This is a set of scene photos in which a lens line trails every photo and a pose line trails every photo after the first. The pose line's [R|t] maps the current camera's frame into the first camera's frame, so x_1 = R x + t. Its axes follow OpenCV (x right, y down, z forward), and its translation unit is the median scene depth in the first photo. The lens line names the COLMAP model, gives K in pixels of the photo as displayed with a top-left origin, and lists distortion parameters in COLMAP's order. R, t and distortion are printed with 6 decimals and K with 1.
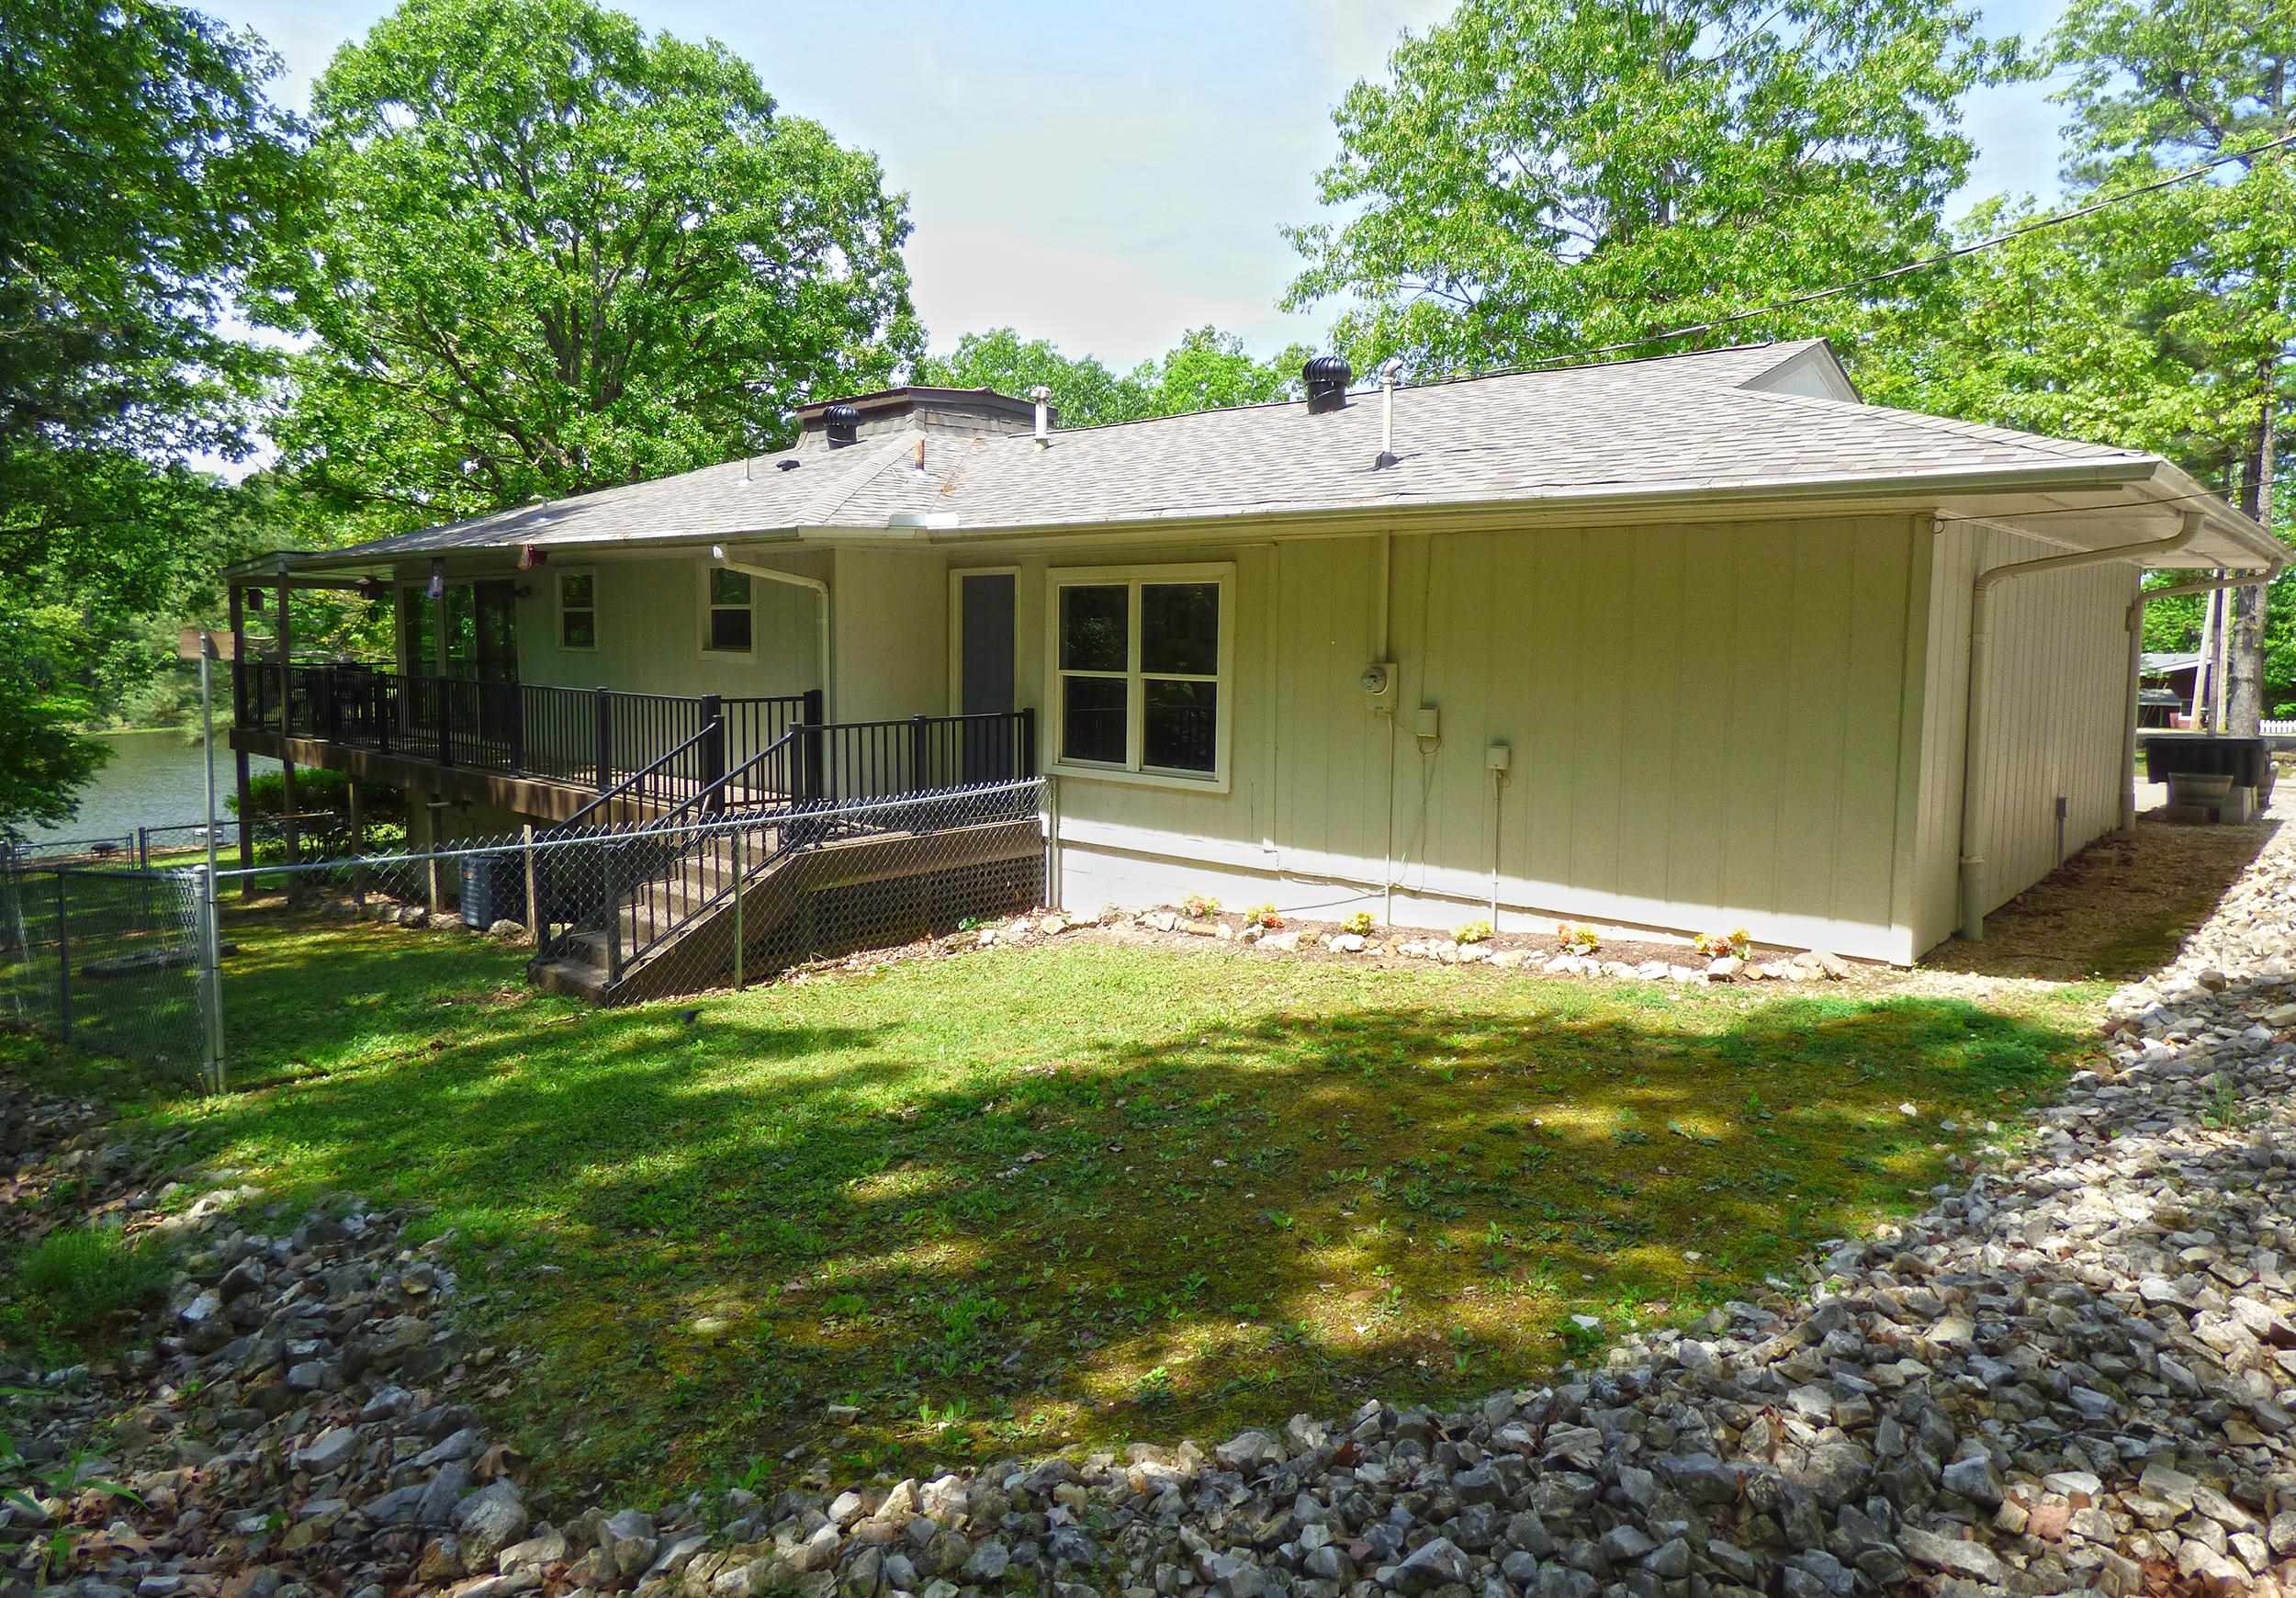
lens RADIAL K [[1384.2, 0, 1123.3], [0, 1384.2, 706.4], [0, 0, 1]] dist [0.005382, 0.001396]
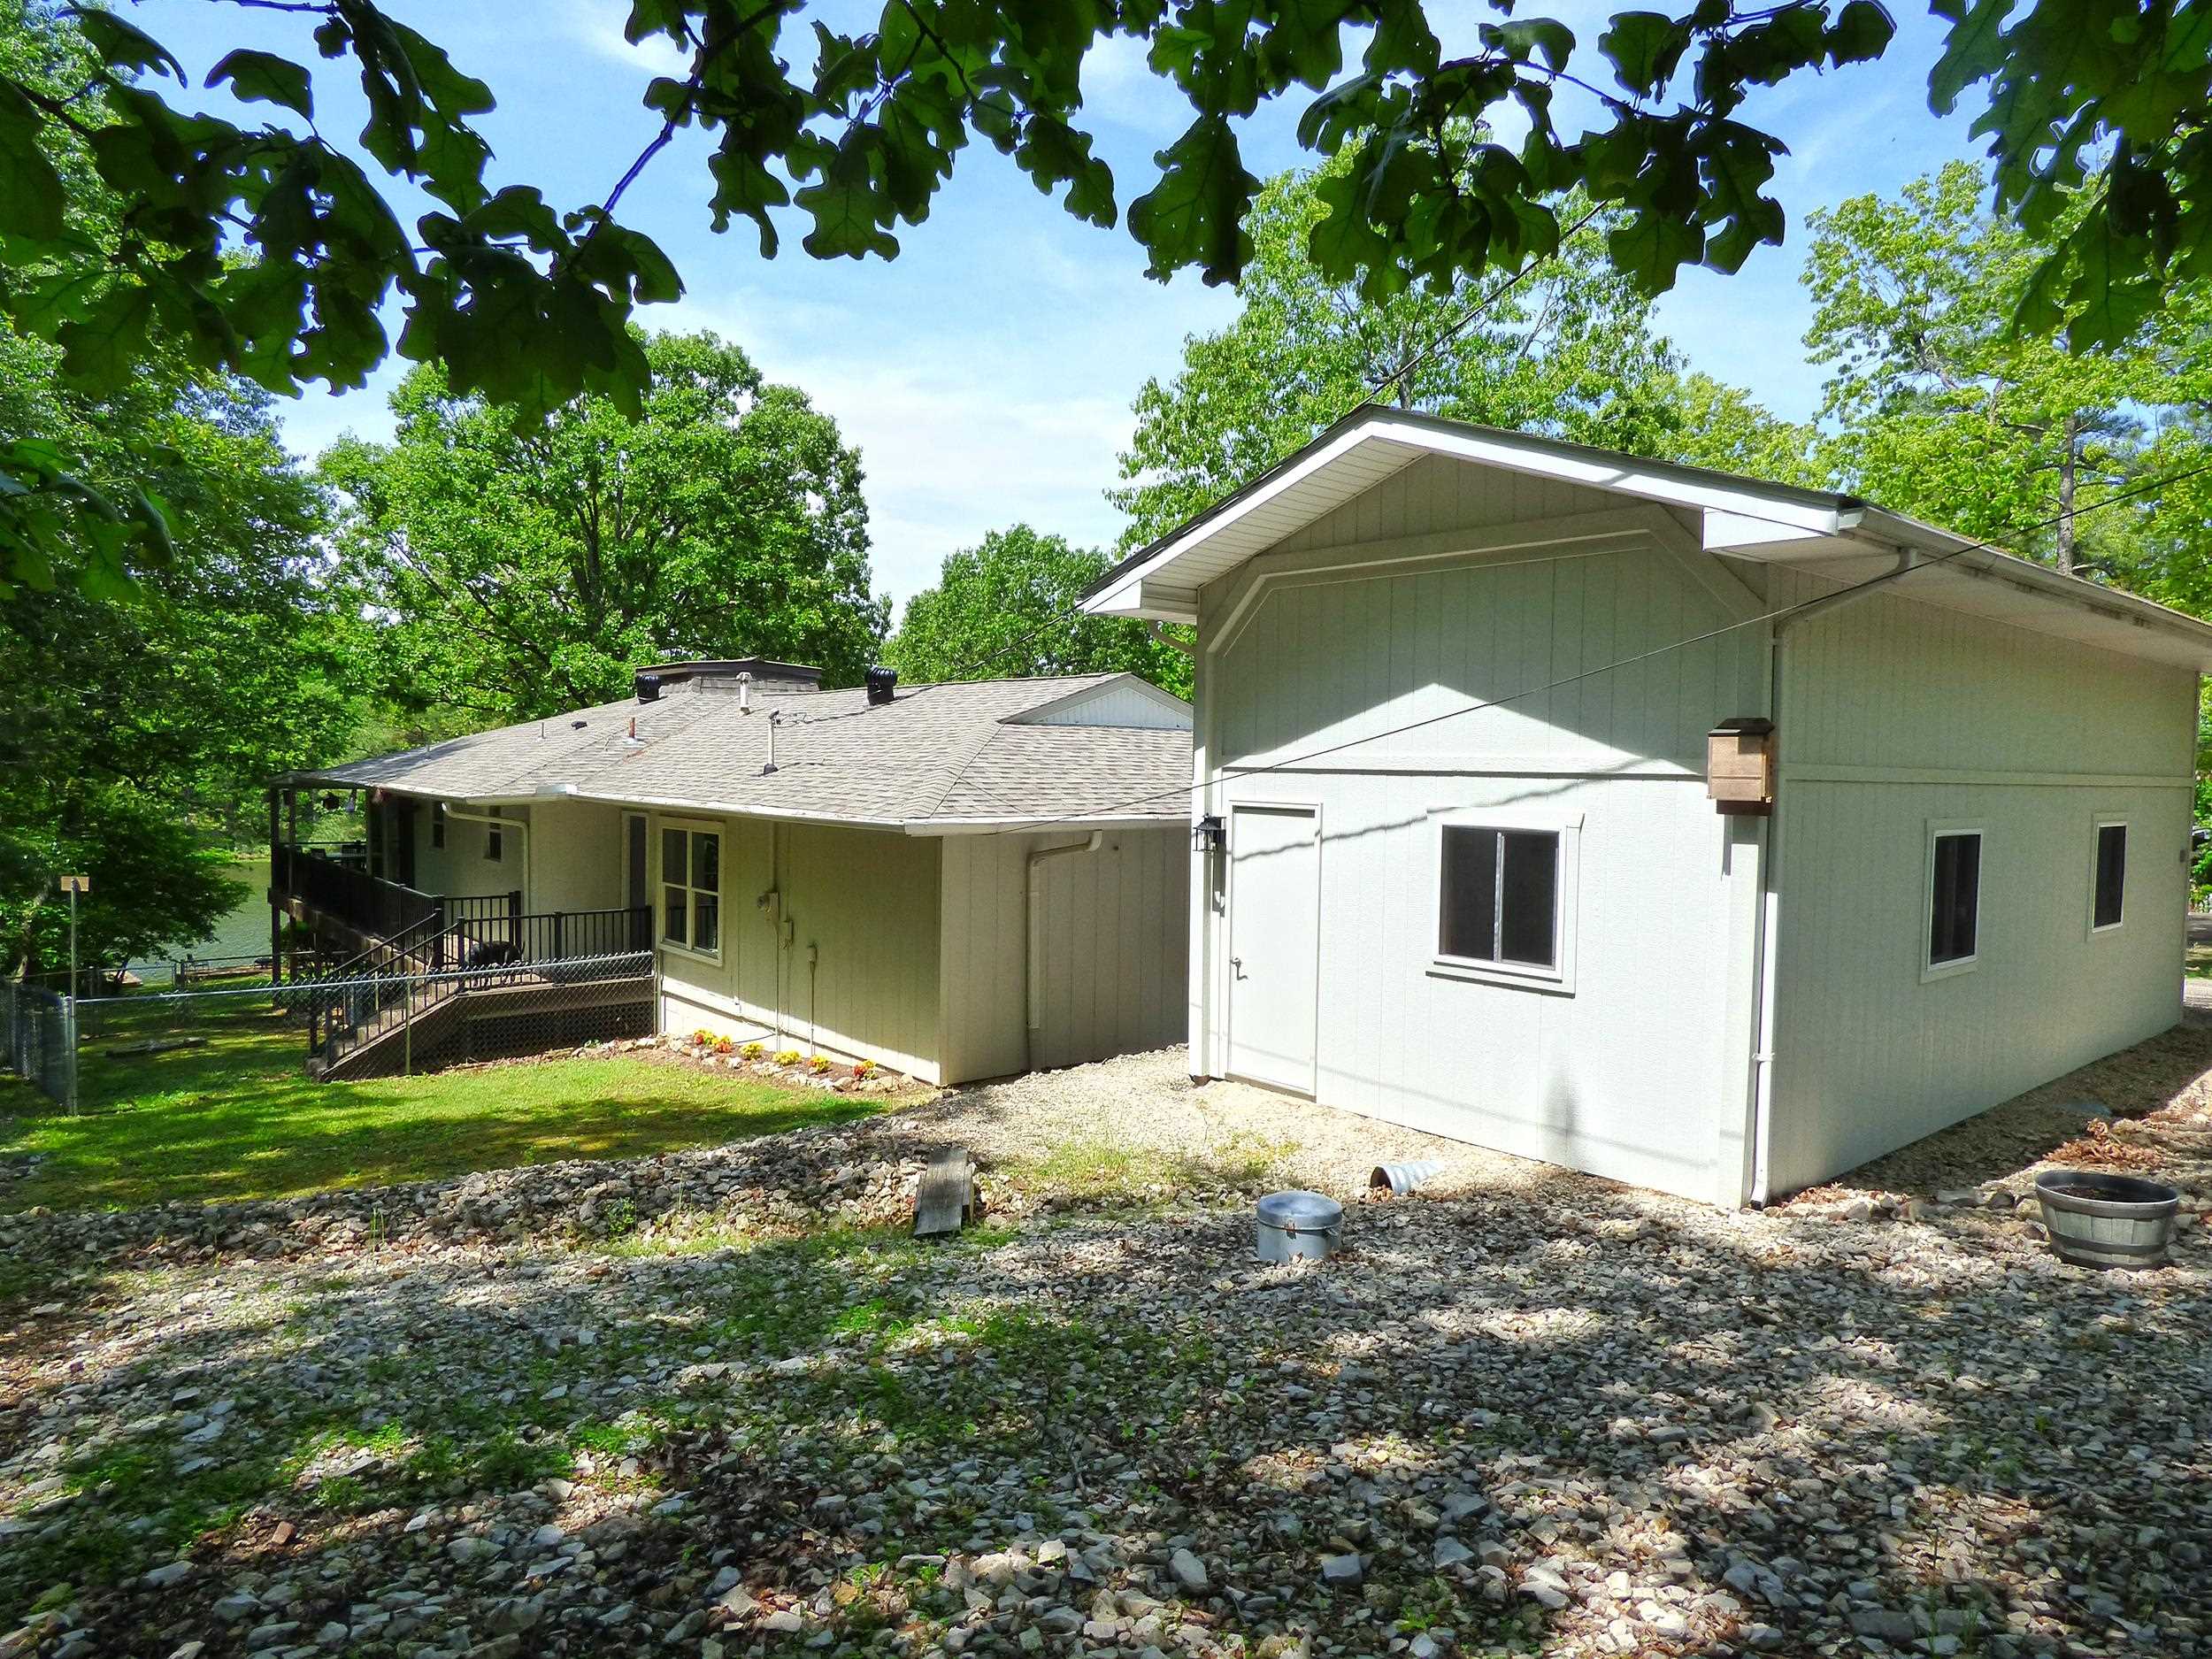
lens RADIAL K [[1330.6, 0, 1106.1], [0, 1330.6, 834.0], [0, 0, 1]] dist [-0.007659, -0.004603]
pose [[0.992102, 0.016597, -0.124331, 0.633632], [-0.017007, 0.999853, -0.002242, -0.085232], [0.124276, 0.004338, 0.992238, -0.423098]]
